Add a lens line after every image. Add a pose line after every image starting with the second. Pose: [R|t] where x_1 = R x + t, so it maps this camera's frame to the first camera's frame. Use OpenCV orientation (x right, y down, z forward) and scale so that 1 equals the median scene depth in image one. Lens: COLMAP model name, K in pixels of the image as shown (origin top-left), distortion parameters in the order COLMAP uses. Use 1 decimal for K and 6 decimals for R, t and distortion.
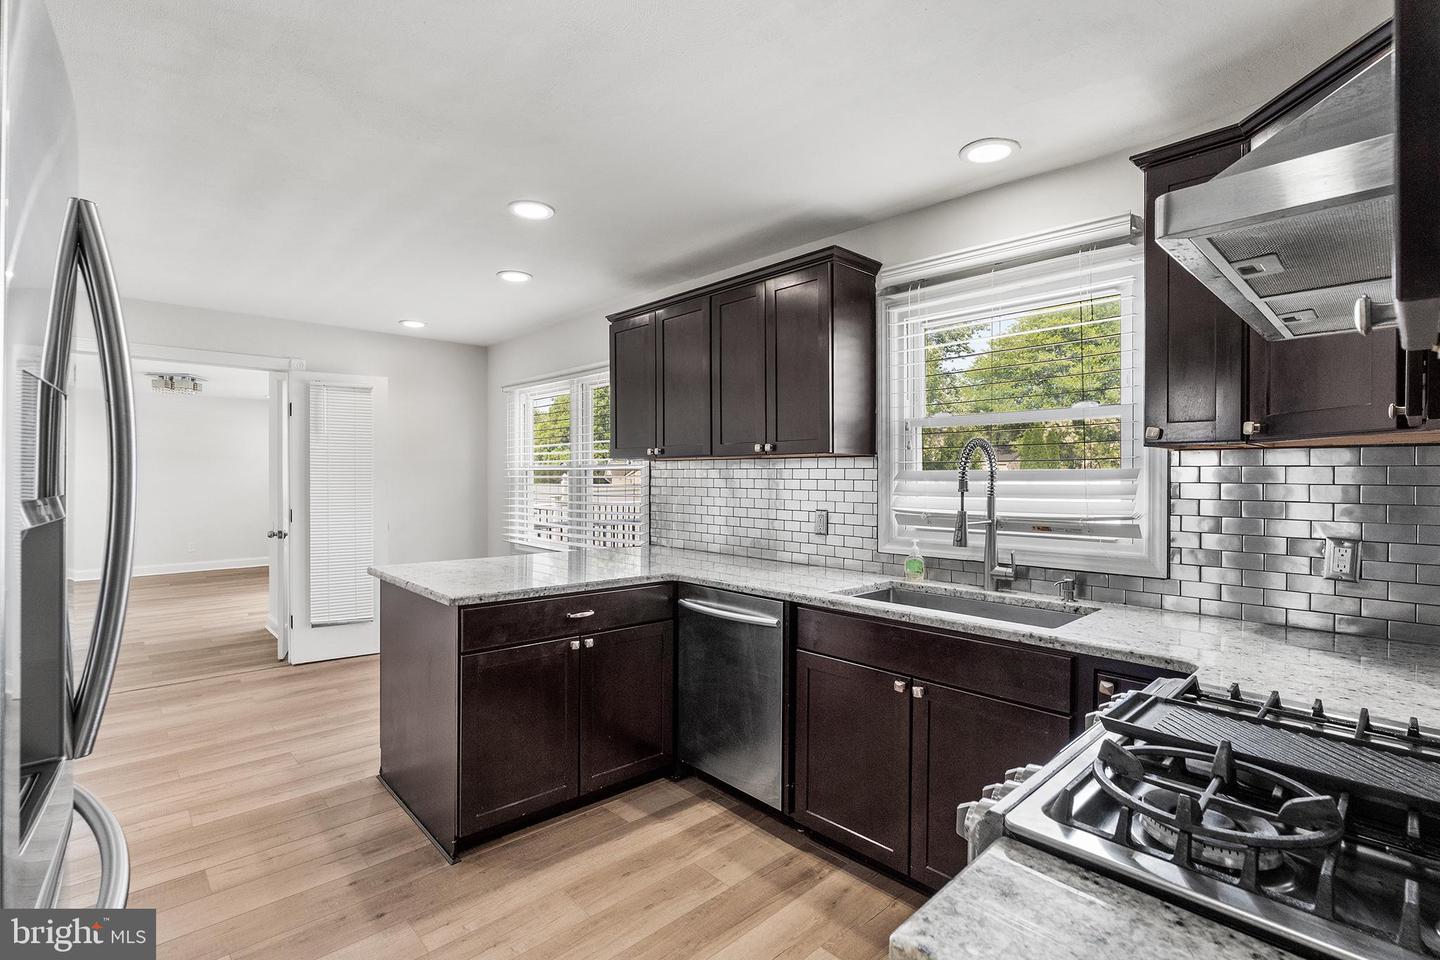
lens RADIAL K [[656.5, 0, 715.9], [0, 656.5, 471.3], [0, 0, 1]] dist [-0.010019, 0.001479]
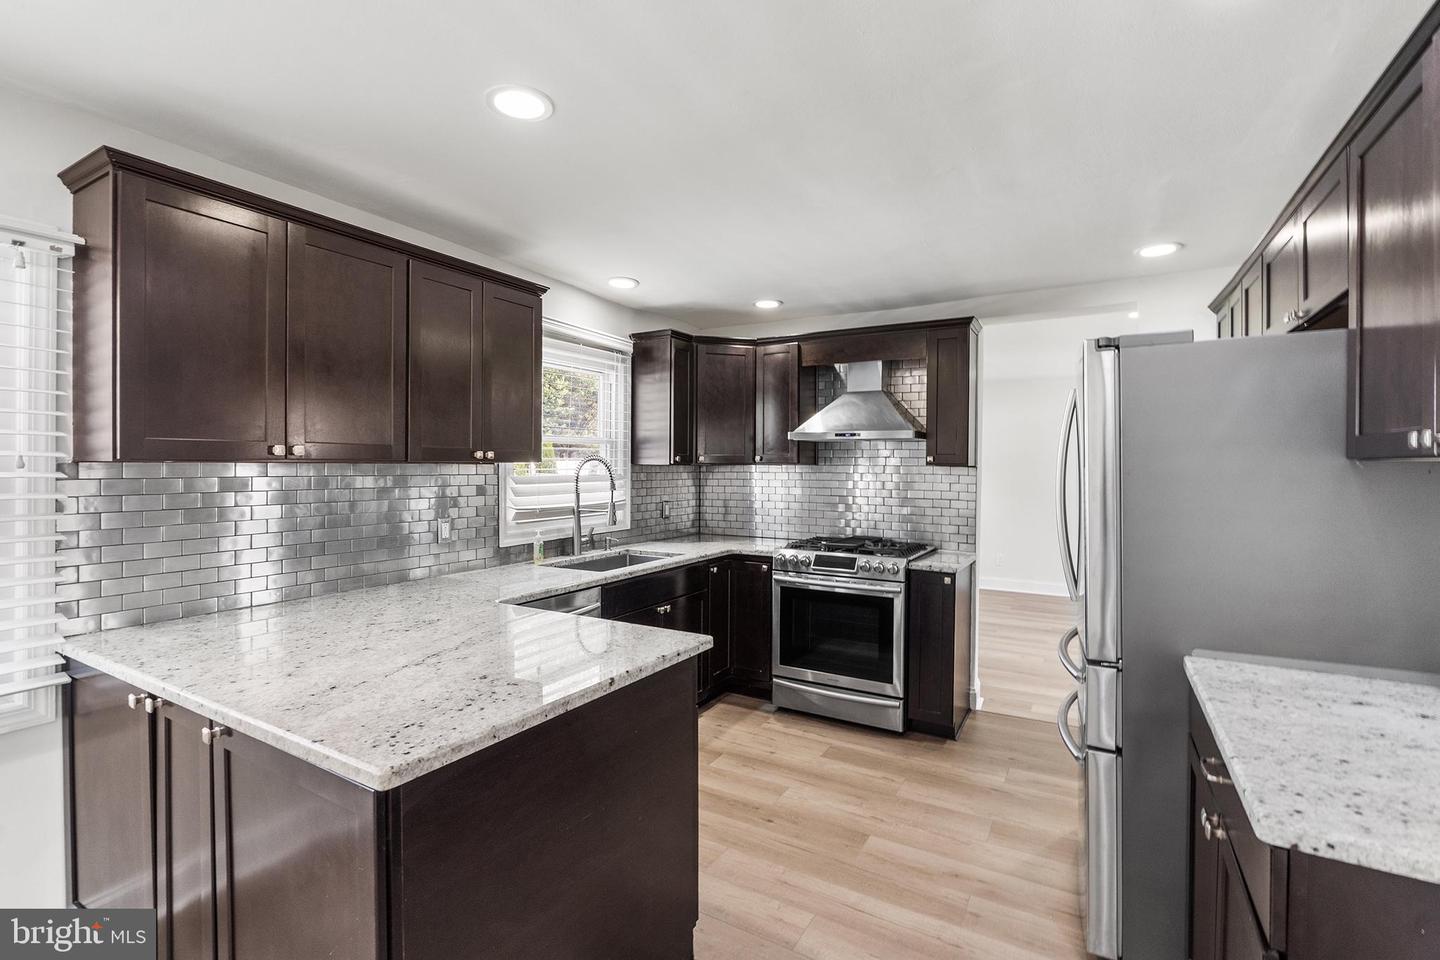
lens RADIAL K [[656.5, 0, 721.6], [0, 656.5, 476.5], [0, 0, 1]] dist [-0.010019, 0.001479]
pose [[-0.289356, 0.000320, 0.957221, -1.116258], [0.013061, 0.999908, 0.003614, -0.000034], [-0.957132, 0.013548, -0.289334, 1.128743]]
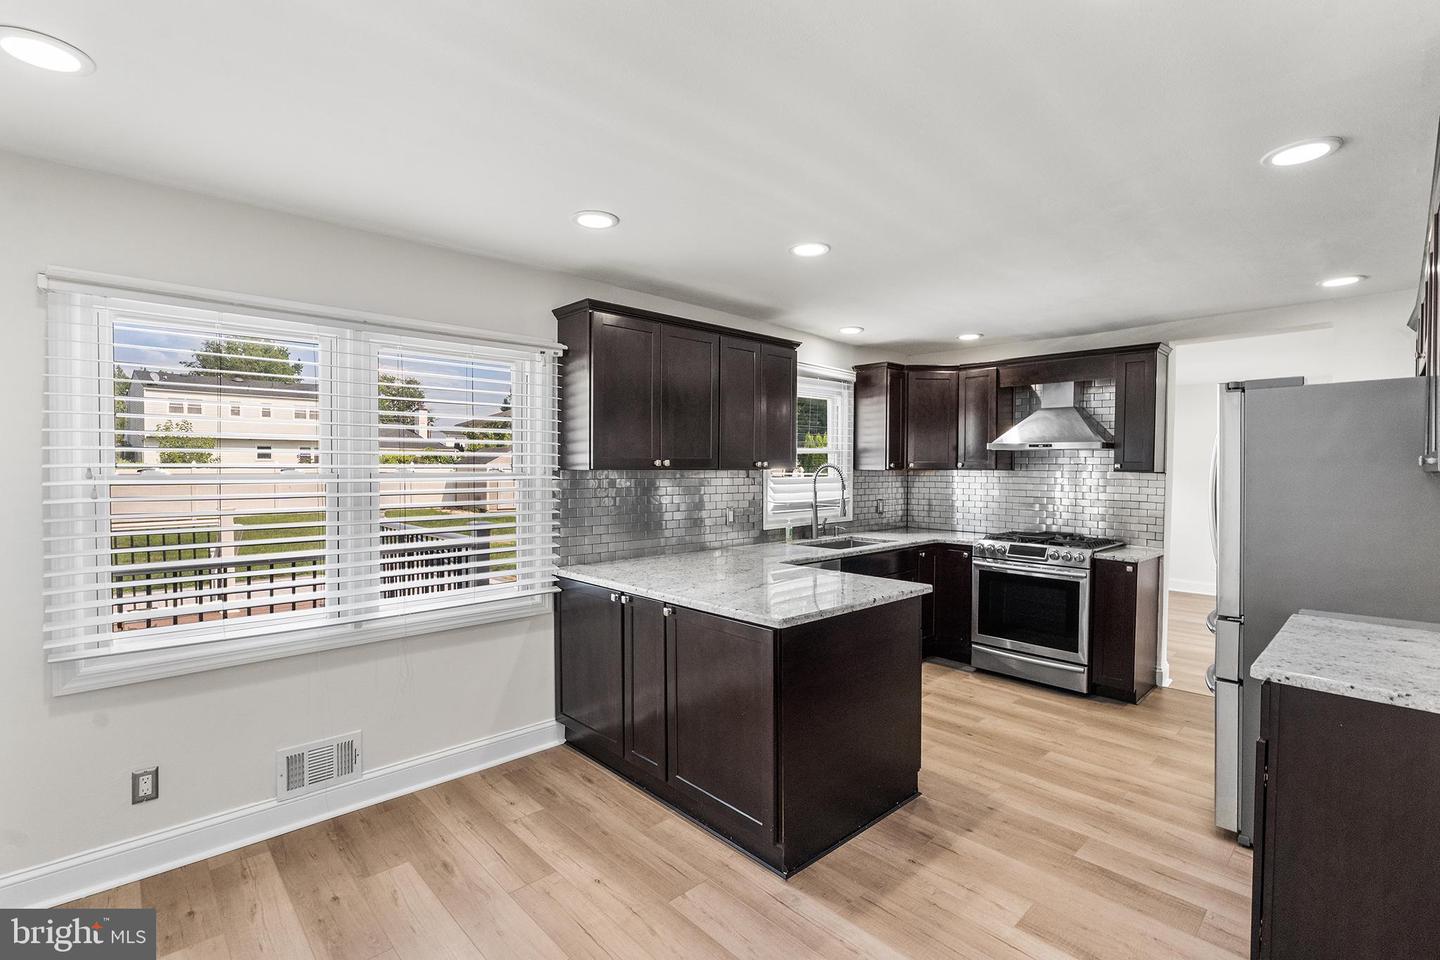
lens RADIAL K [[656.5, 0, 717.0], [0, 656.5, 479.4], [0, 0, 1]] dist [-0.010019, 0.001479]
pose [[-0.002224, -0.003531, 0.999991, -1.560980], [0.007316, 0.999967, 0.003547, -0.007255], [-0.999971, 0.007324, -0.002198, 1.309899]]
